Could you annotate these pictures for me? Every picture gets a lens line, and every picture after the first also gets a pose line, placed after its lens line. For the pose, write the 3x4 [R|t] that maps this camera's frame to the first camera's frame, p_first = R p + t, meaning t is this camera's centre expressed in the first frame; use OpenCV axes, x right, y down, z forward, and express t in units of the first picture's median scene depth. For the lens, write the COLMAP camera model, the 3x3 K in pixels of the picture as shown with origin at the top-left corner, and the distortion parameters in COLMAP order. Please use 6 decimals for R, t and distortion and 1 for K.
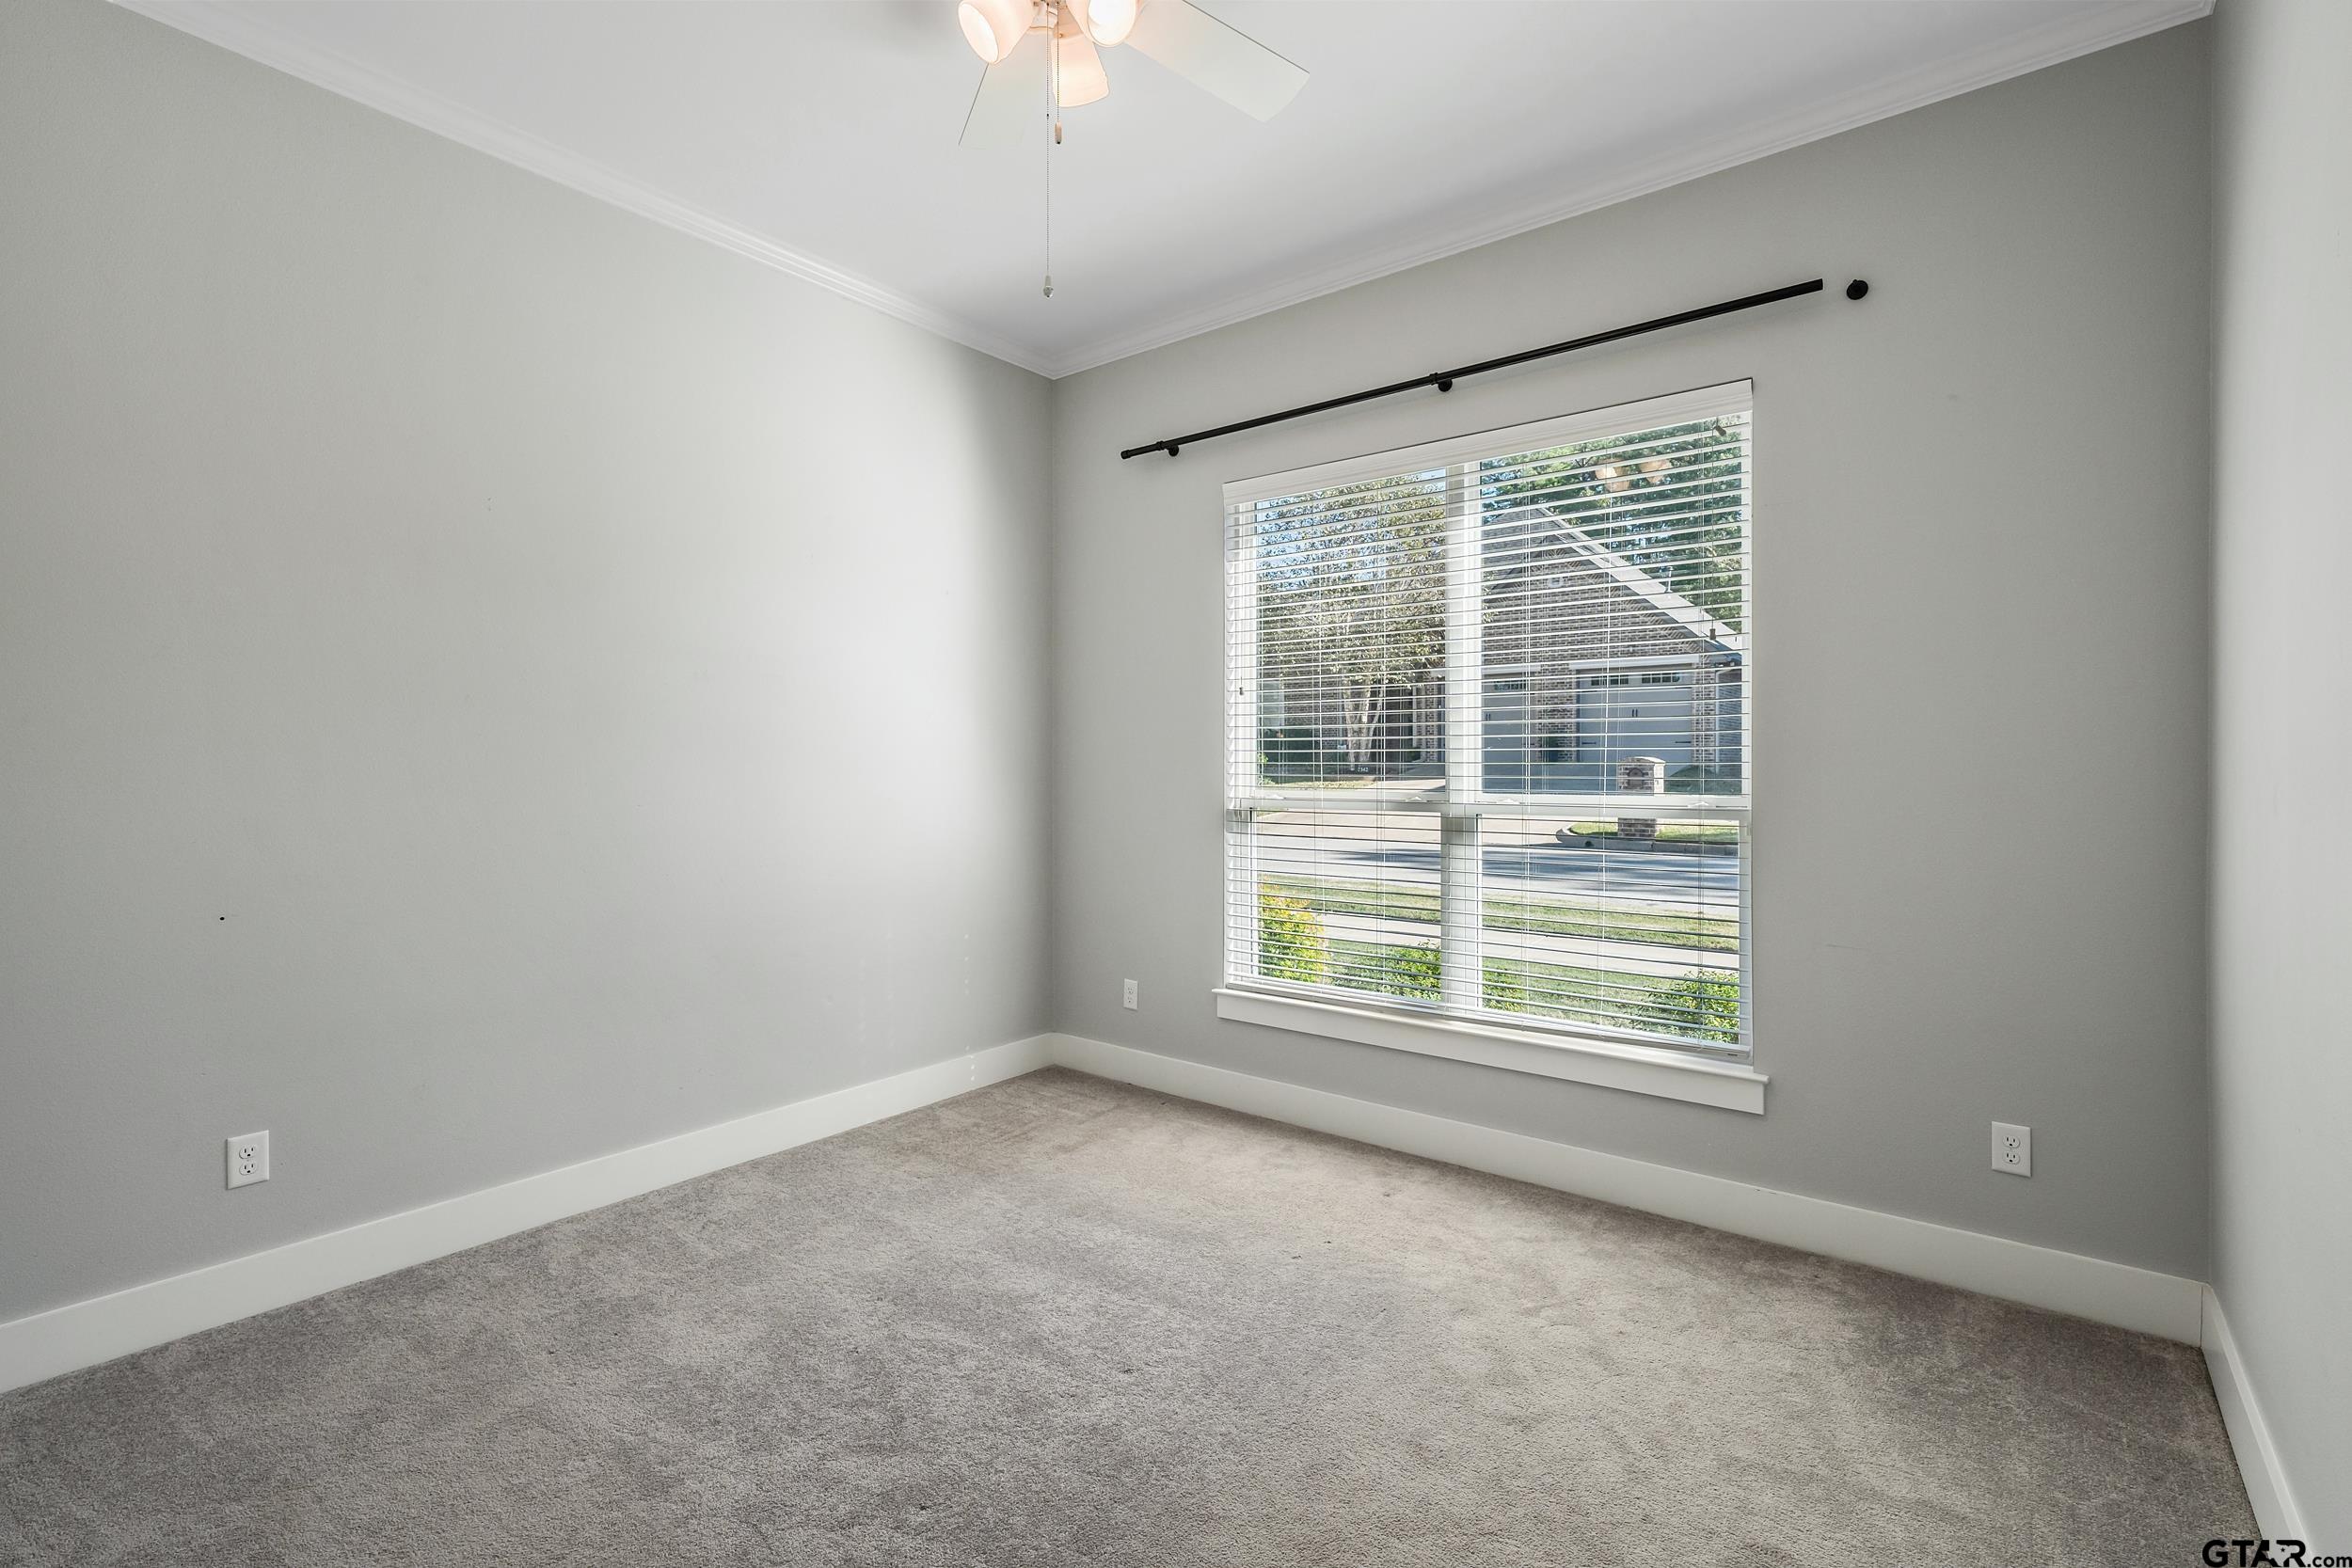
lens RADIAL K [[1074.1, 0, 1176.0], [0, 1074.1, 784.0], [0, 0, 1]] dist [0.001245, 0.000211]
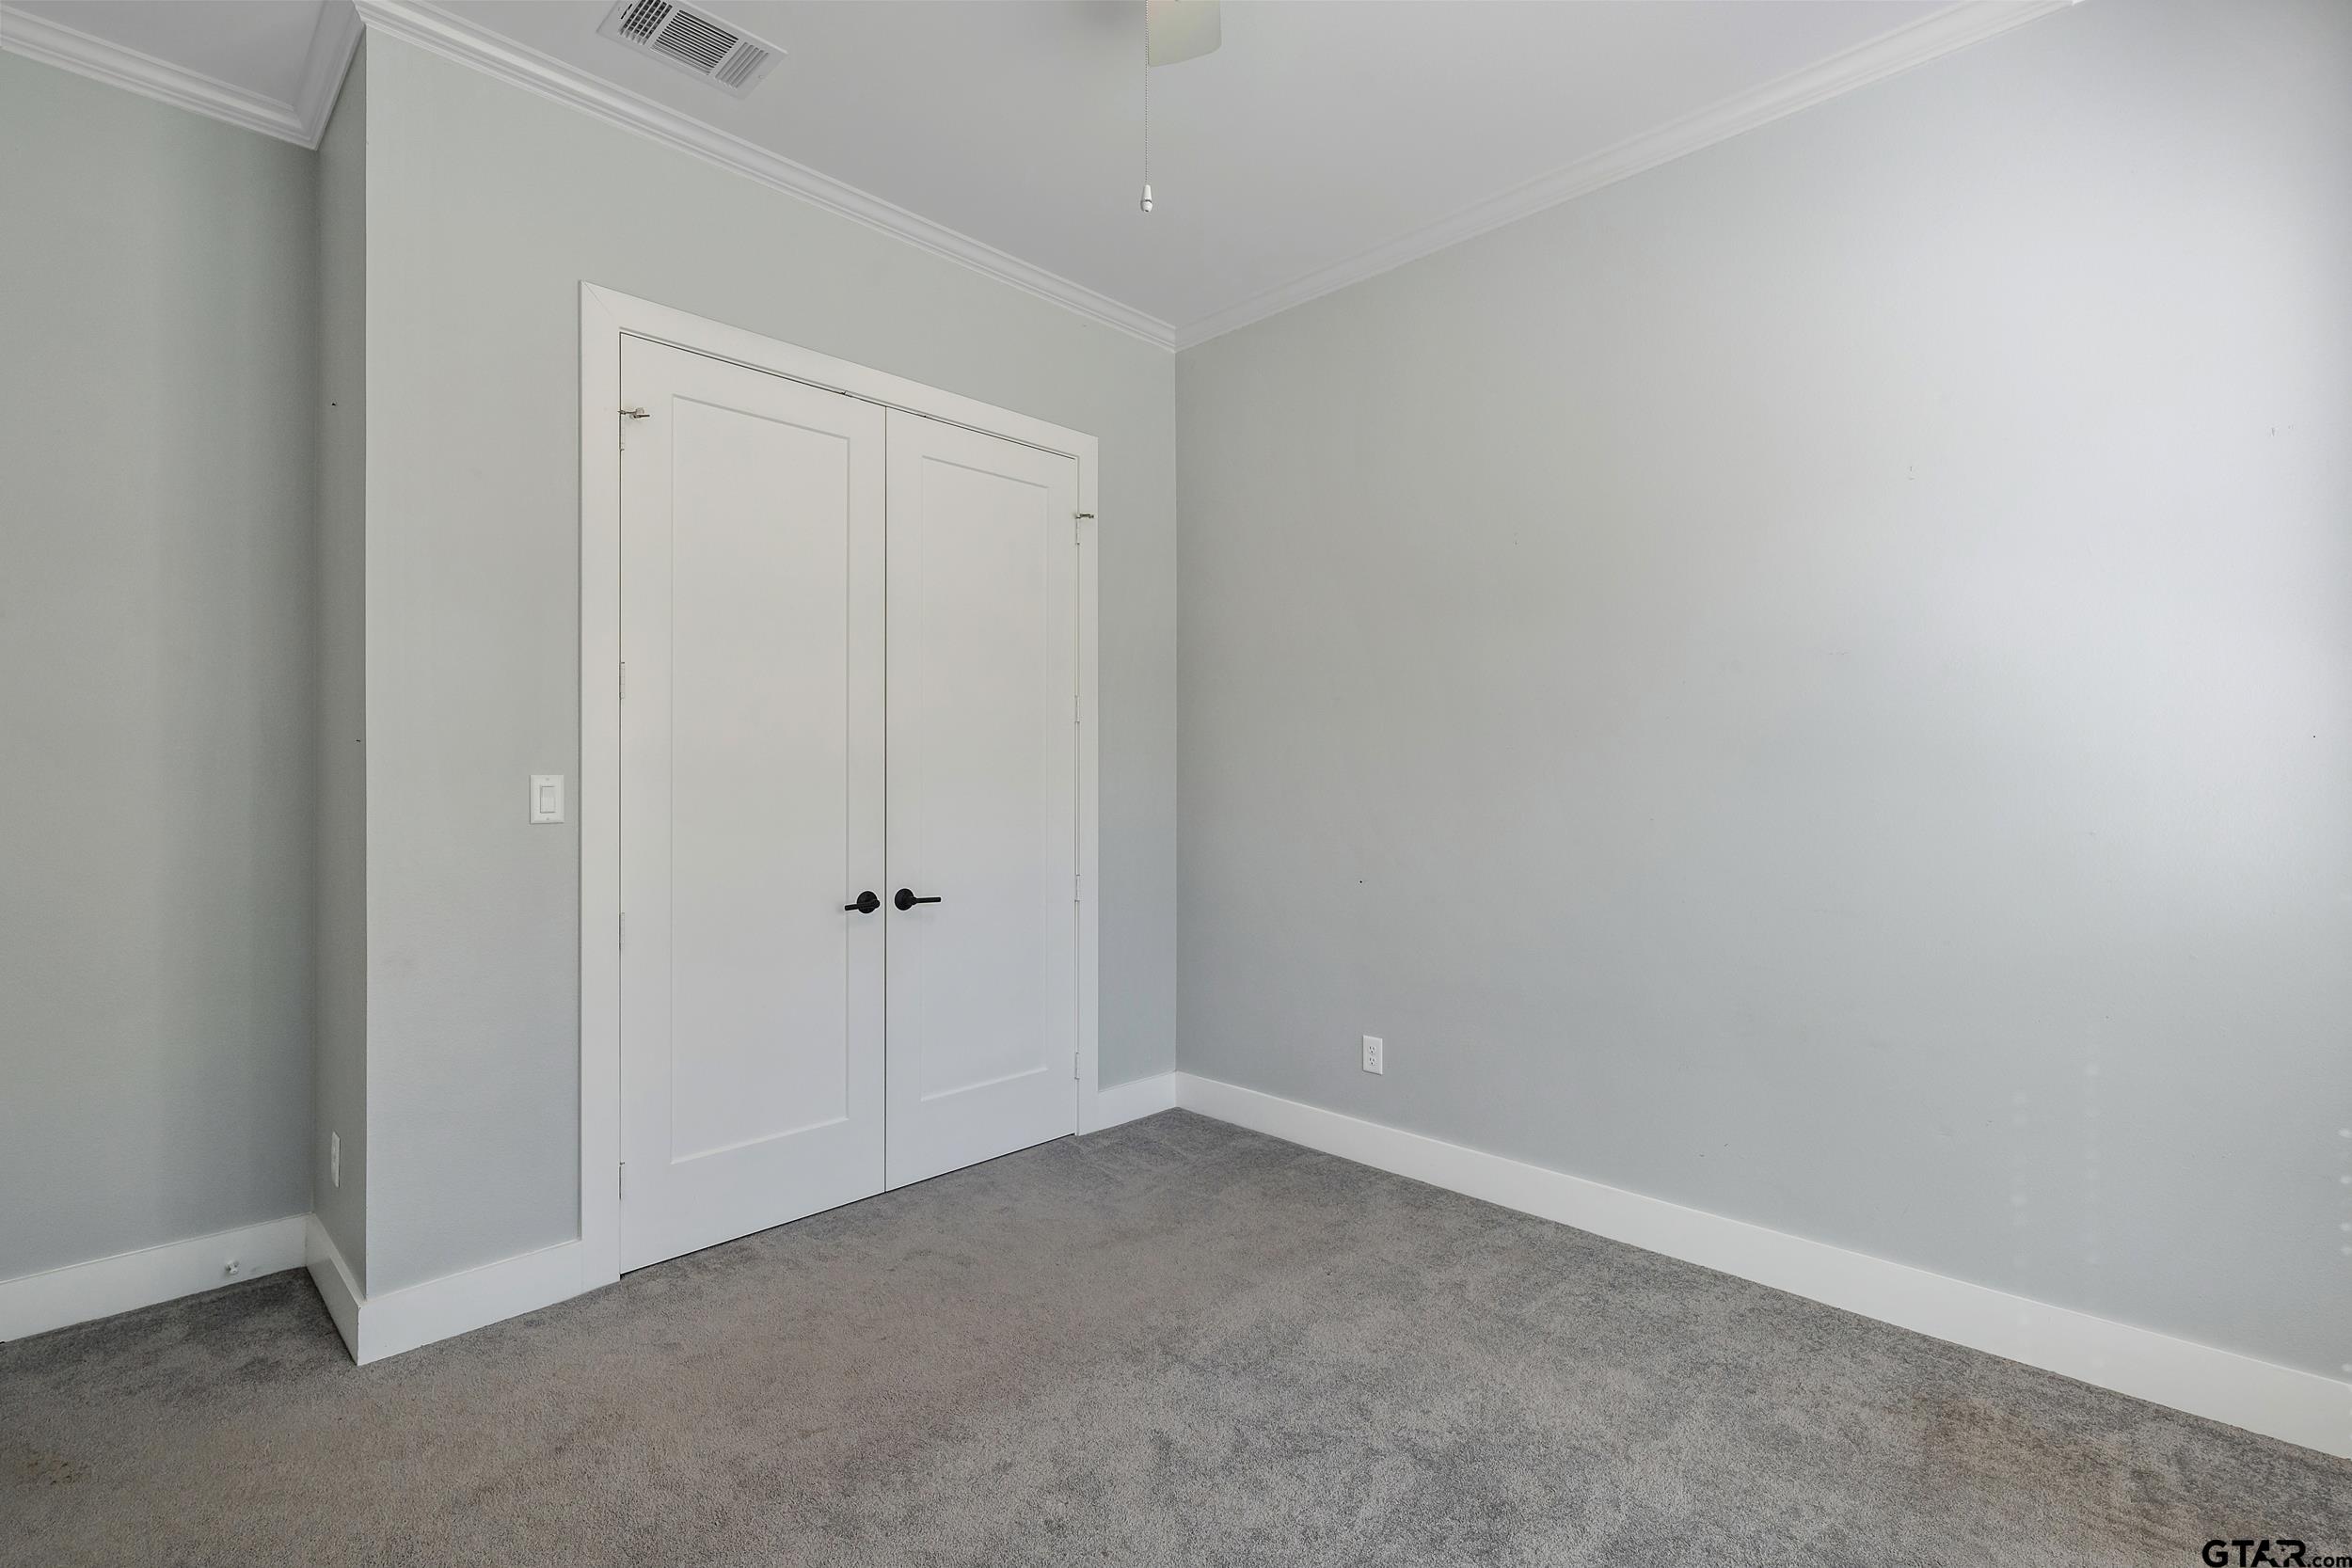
lens RADIAL K [[1074.1, 0, 1176.0], [0, 1074.1, 784.0], [0, 0, 1]] dist [0.001245, 0.000211]
pose [[-0.113835, 0.010355, -0.993446, 0.489249], [-0.013453, 0.999838, 0.011964, -0.018593], [0.993409, 0.014727, -0.113678, 0.768636]]
